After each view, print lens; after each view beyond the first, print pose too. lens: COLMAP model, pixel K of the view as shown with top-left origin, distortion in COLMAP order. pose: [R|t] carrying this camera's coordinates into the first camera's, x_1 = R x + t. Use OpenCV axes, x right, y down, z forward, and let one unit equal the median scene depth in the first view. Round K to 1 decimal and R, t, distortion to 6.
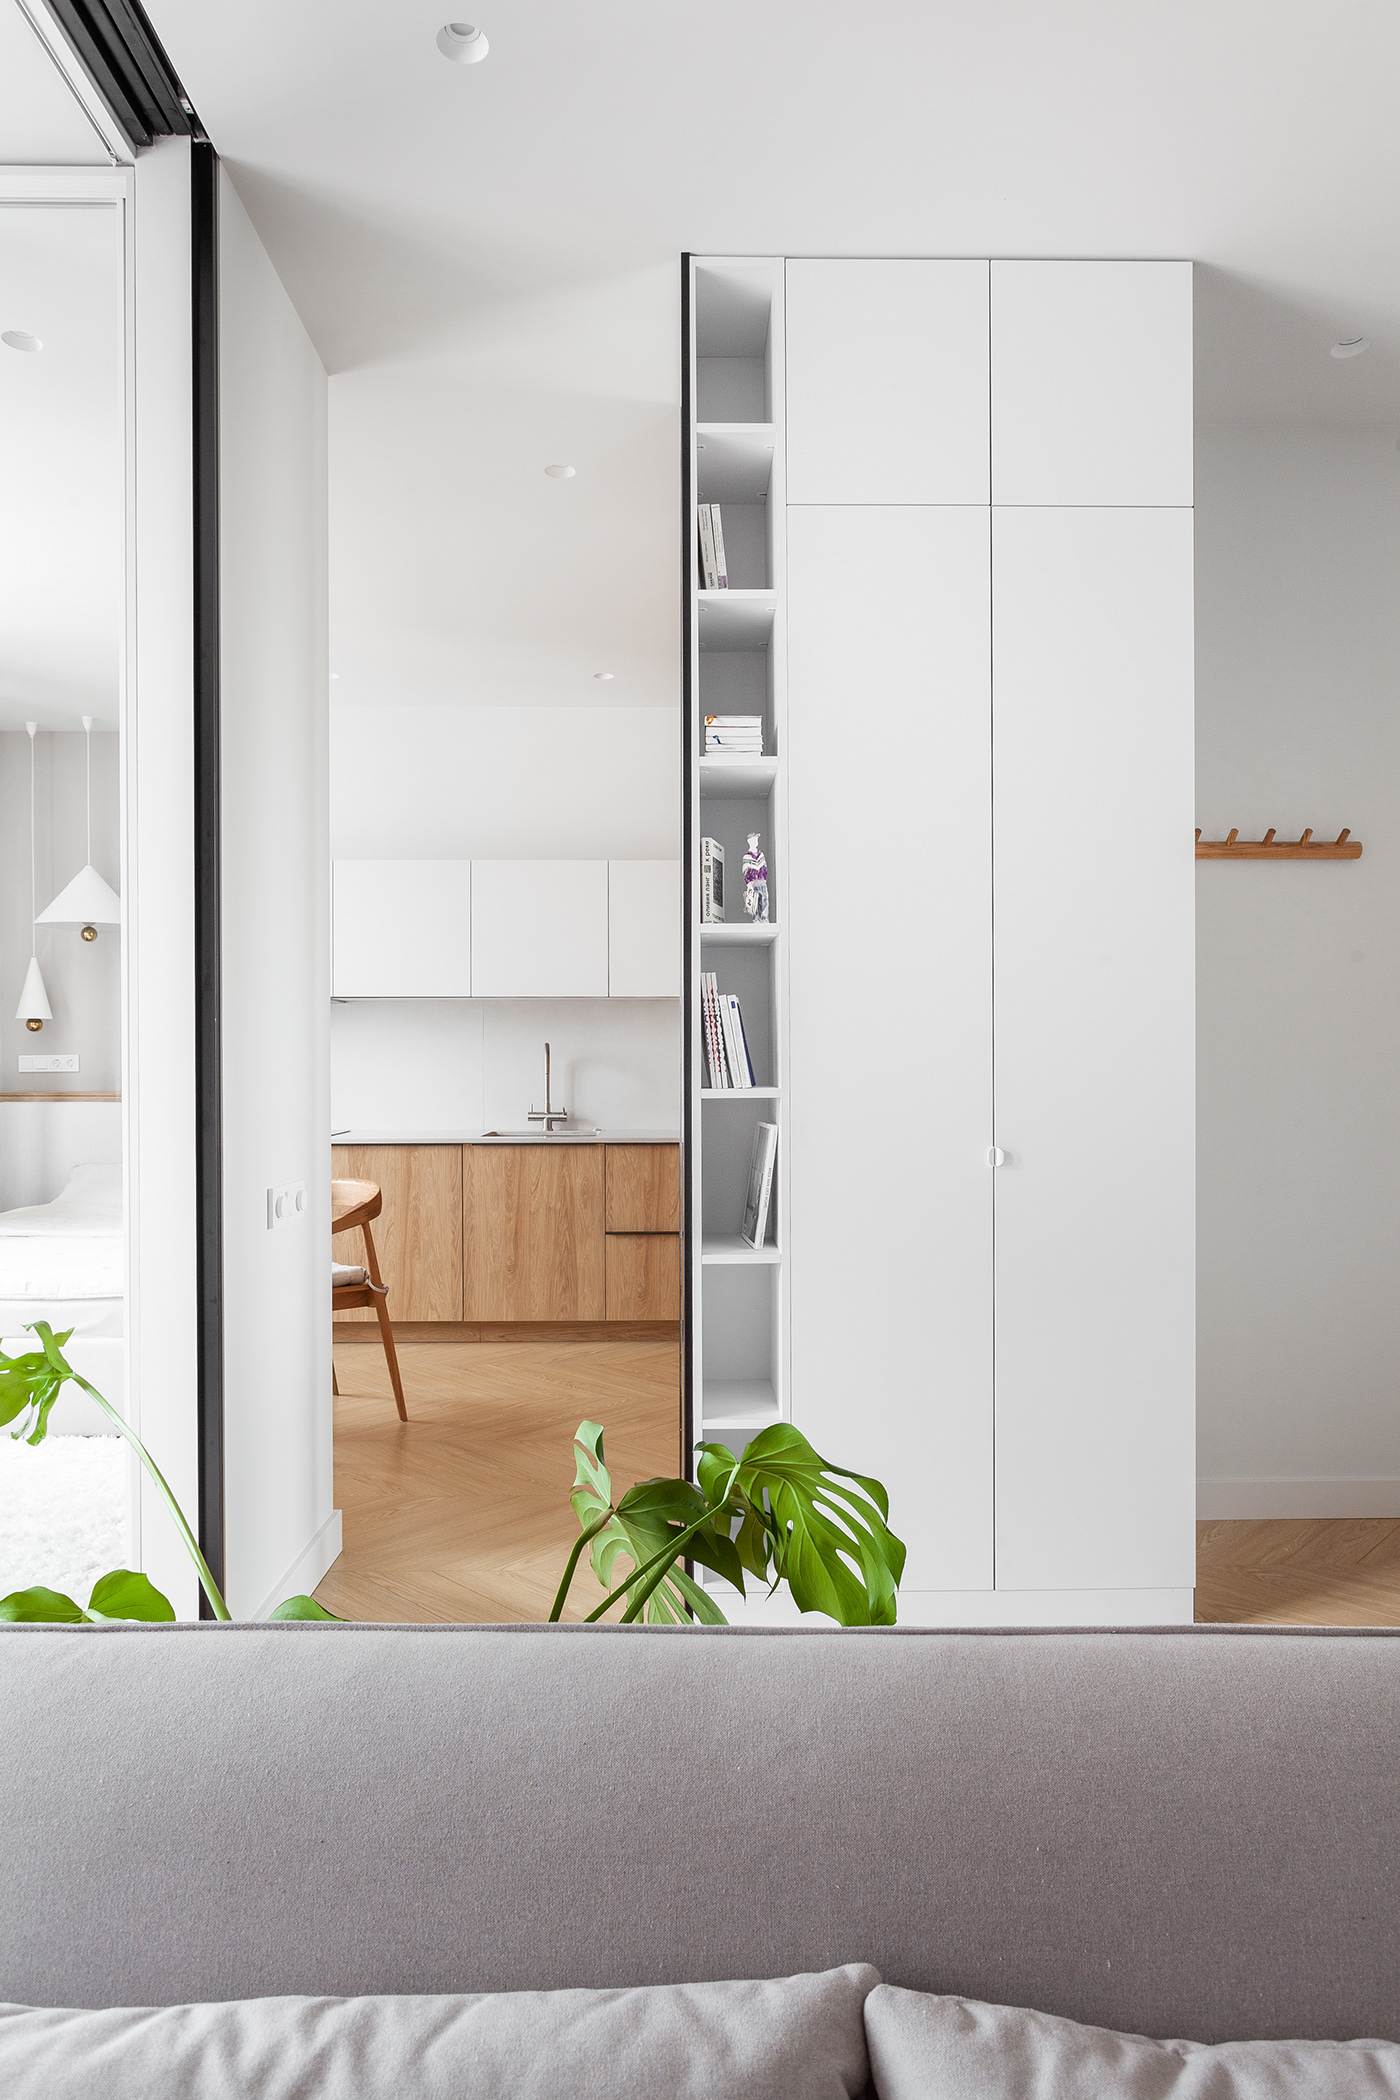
lens RADIAL K [[1333.7, 0, 745.5], [0, 1333.7, 1086.9], [0, 0, 1]] dist [-0.003652, 0.003247]
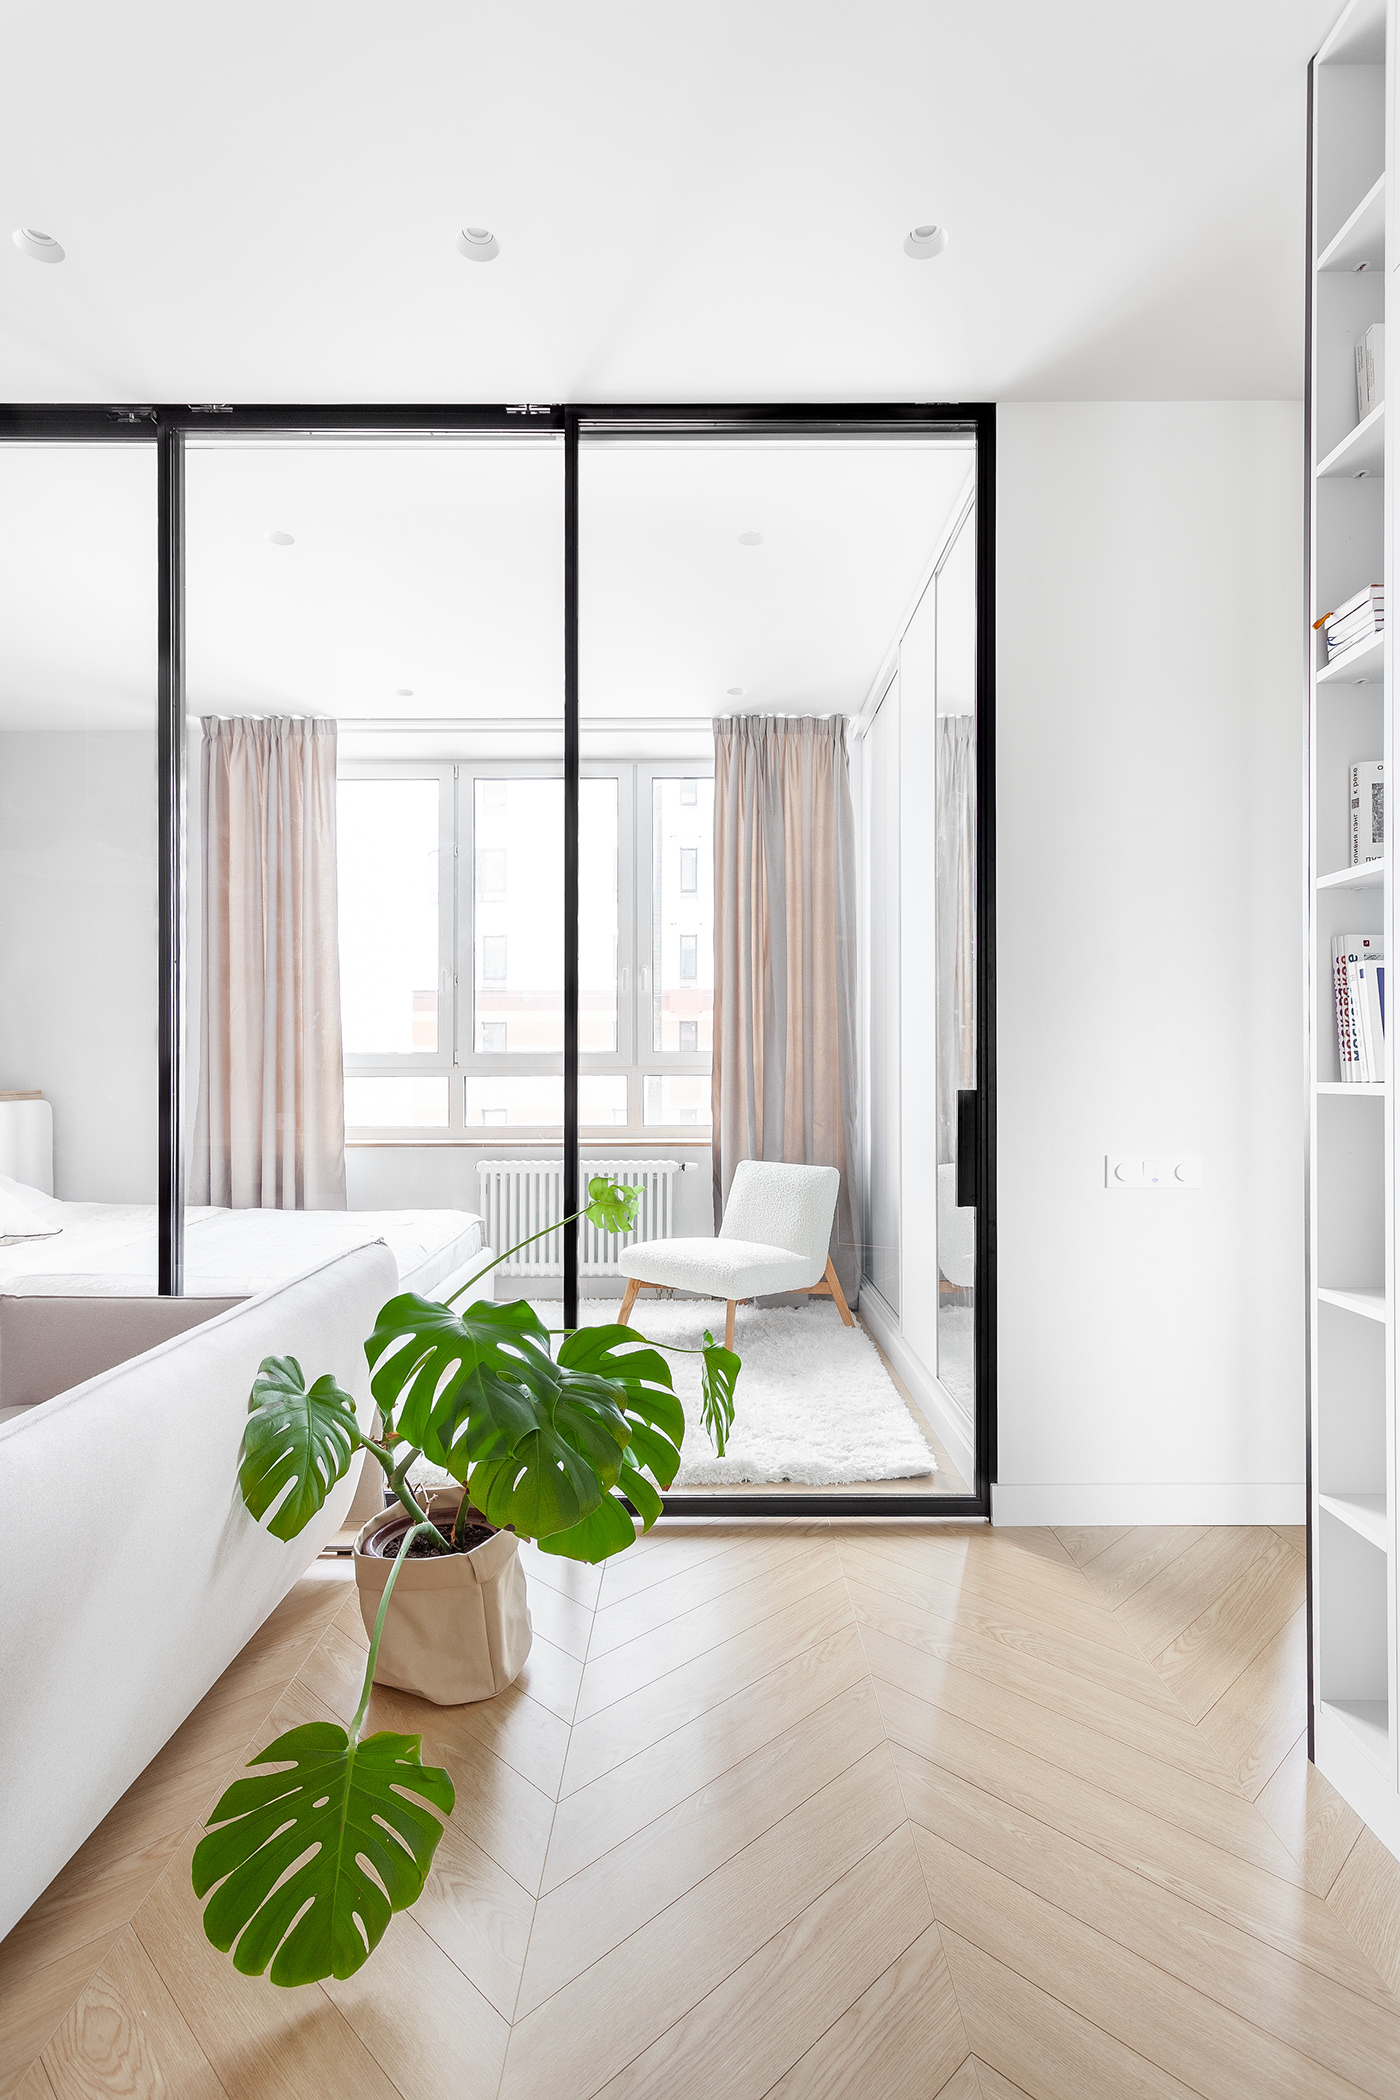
lens RADIAL K [[1019.8, 0, 684.7], [0, 1019.8, 1051.3], [0, 0, 1]] dist [0.001281, 0.000293]
pose [[-0.009148, -0.011369, -0.999894, 0.575233], [-0.013230, 0.999849, -0.011247, -0.005284], [0.999871, 0.013126, -0.009297, 0.613752]]
